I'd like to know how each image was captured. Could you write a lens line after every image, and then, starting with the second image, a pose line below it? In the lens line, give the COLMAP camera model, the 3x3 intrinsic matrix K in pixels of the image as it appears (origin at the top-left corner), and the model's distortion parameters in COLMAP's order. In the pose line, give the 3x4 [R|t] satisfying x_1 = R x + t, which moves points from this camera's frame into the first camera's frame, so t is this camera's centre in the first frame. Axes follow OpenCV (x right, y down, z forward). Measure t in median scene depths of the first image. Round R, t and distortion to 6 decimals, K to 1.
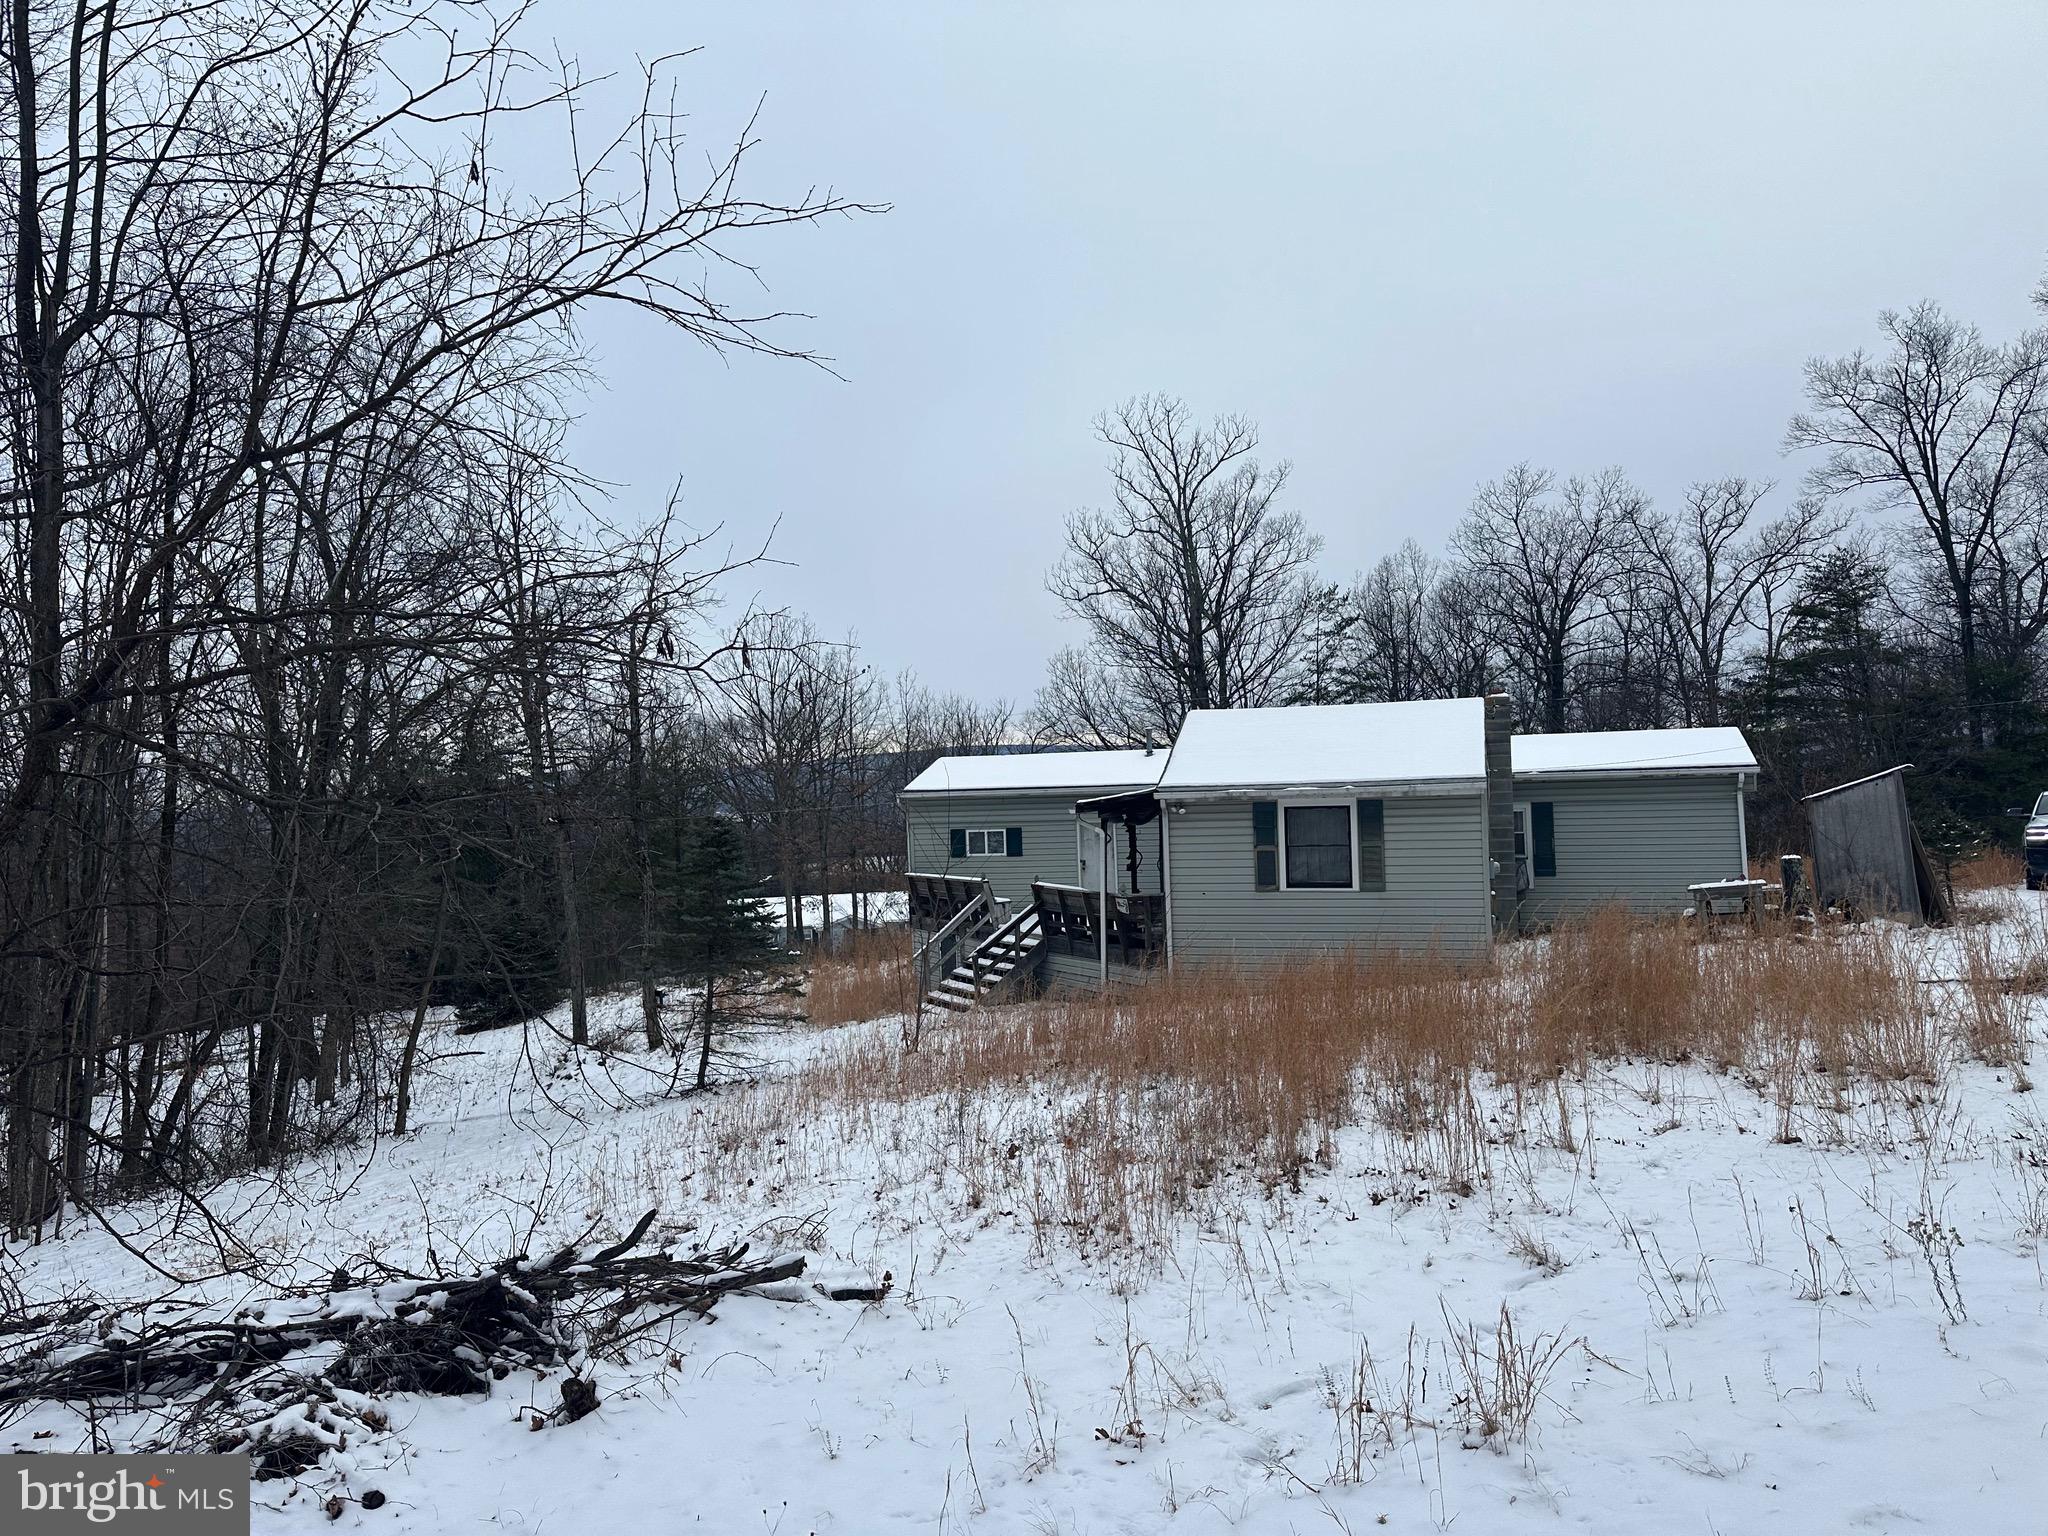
lens RADIAL K [[1447.4, 0, 1026.1], [0, 1447.4, 772.5], [0, 0, 1]] dist [0.075234, -0.026190]
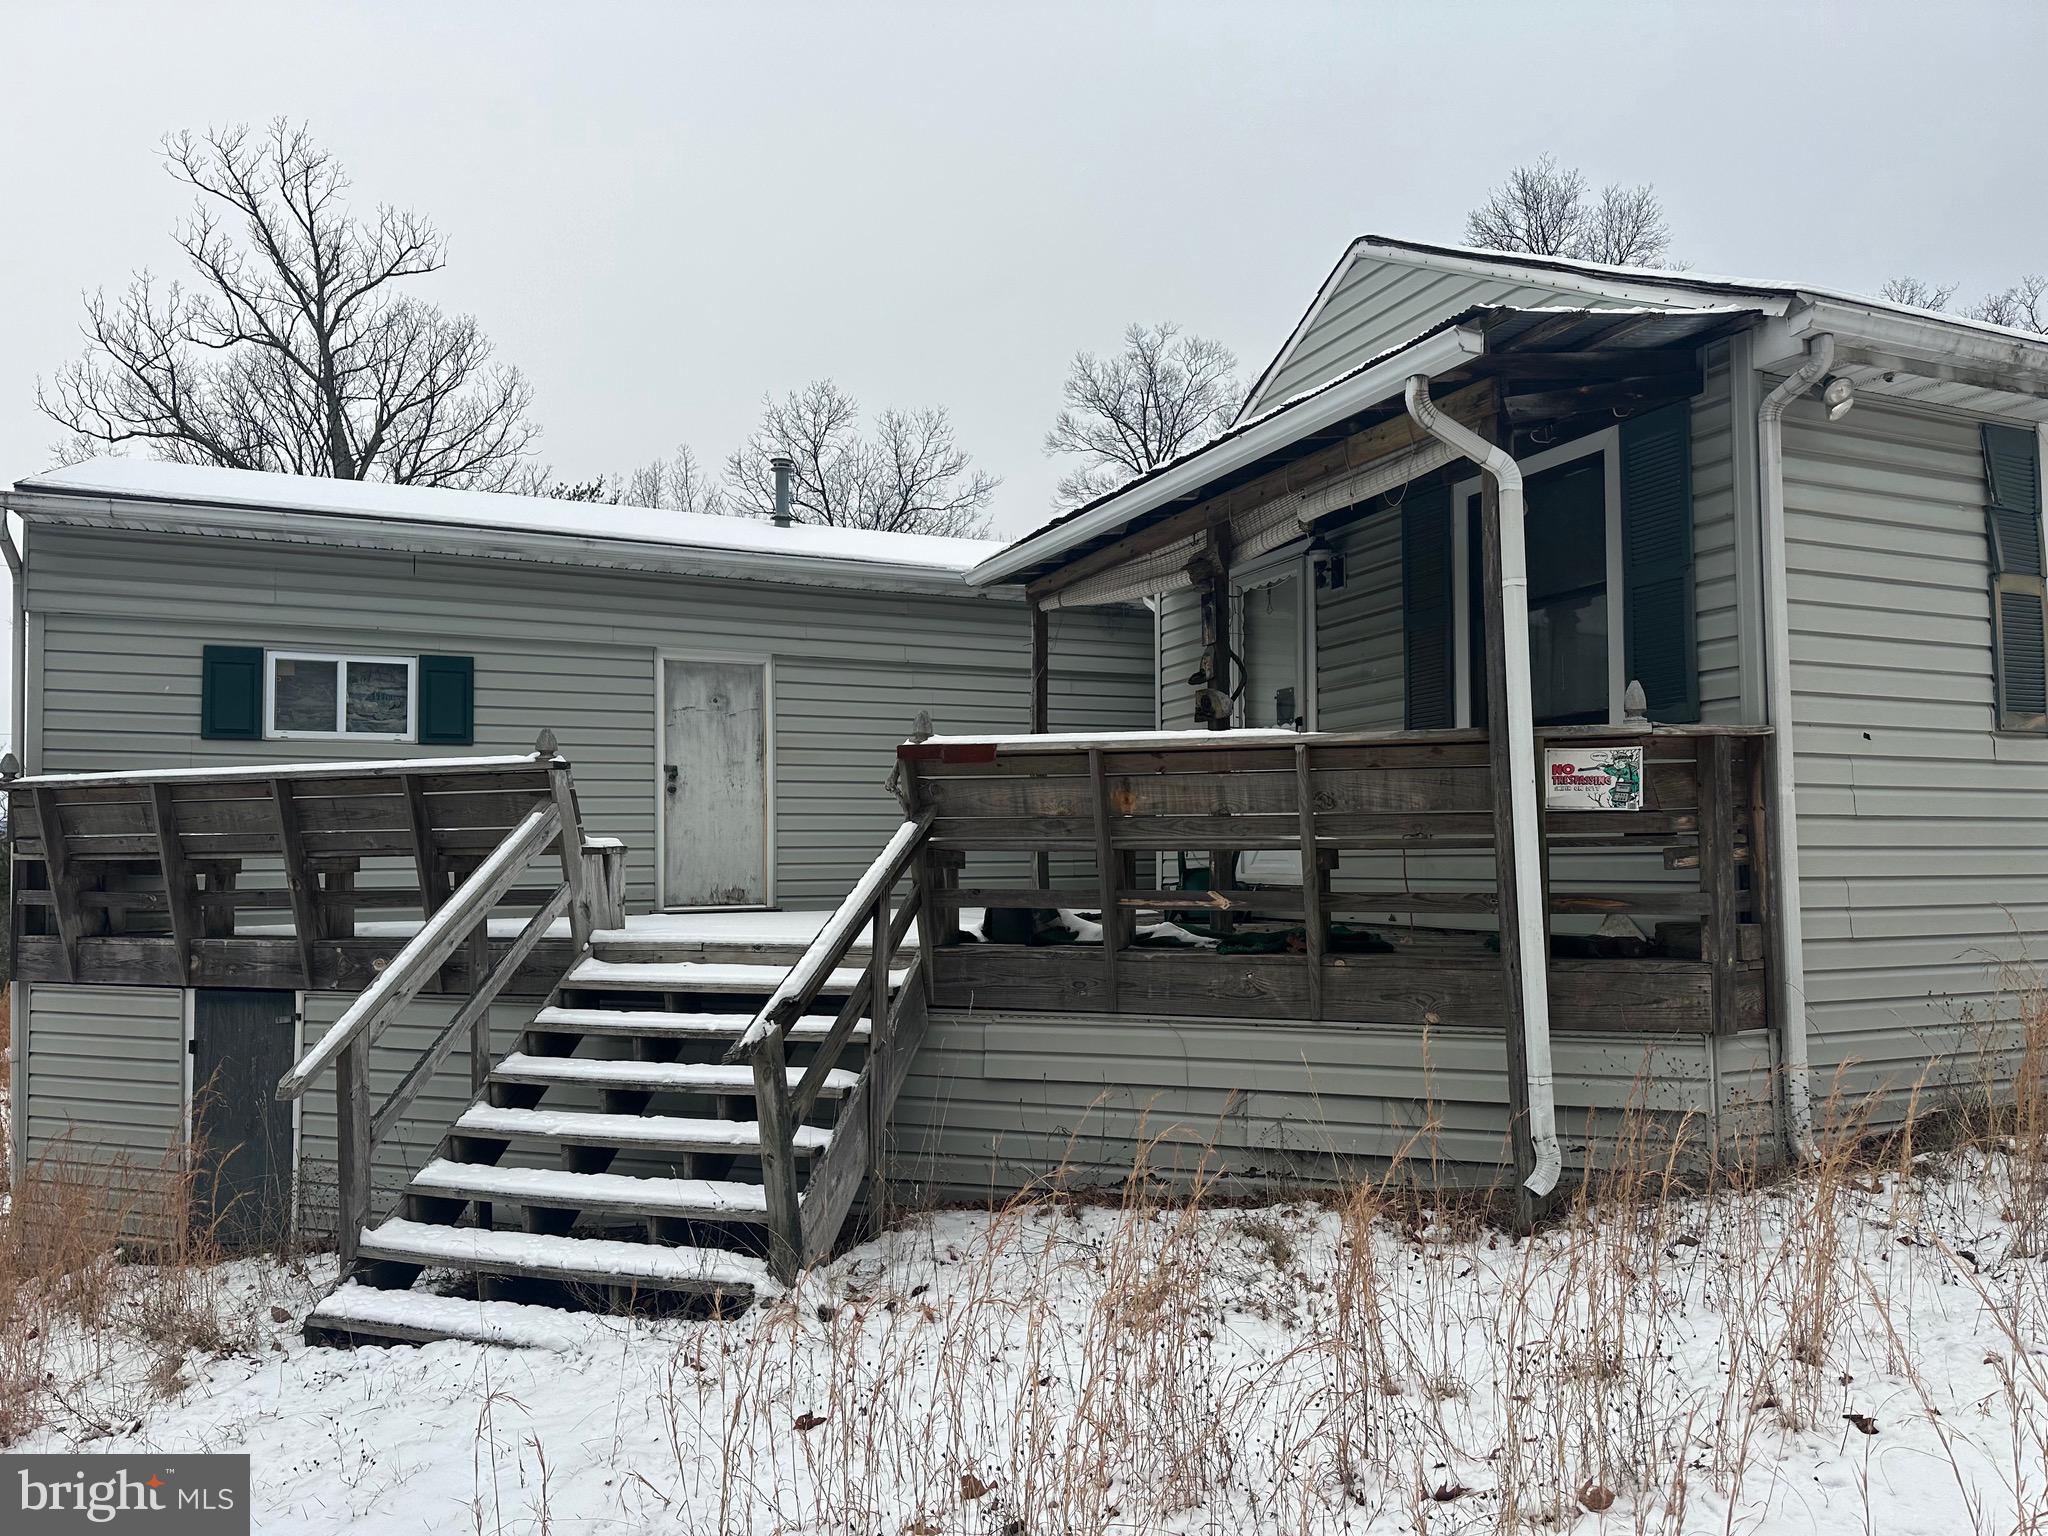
lens RADIAL K [[1447.4, 0, 1030.5], [0, 1447.4, 765.4], [0, 0, 1]] dist [0.075234, -0.026190]
pose [[0.755118, 0.070055, 0.651835, -0.133779], [-0.025210, 0.996642, -0.077908, 0.092958], [-0.655104, 0.042397, 0.754348, 0.739102]]
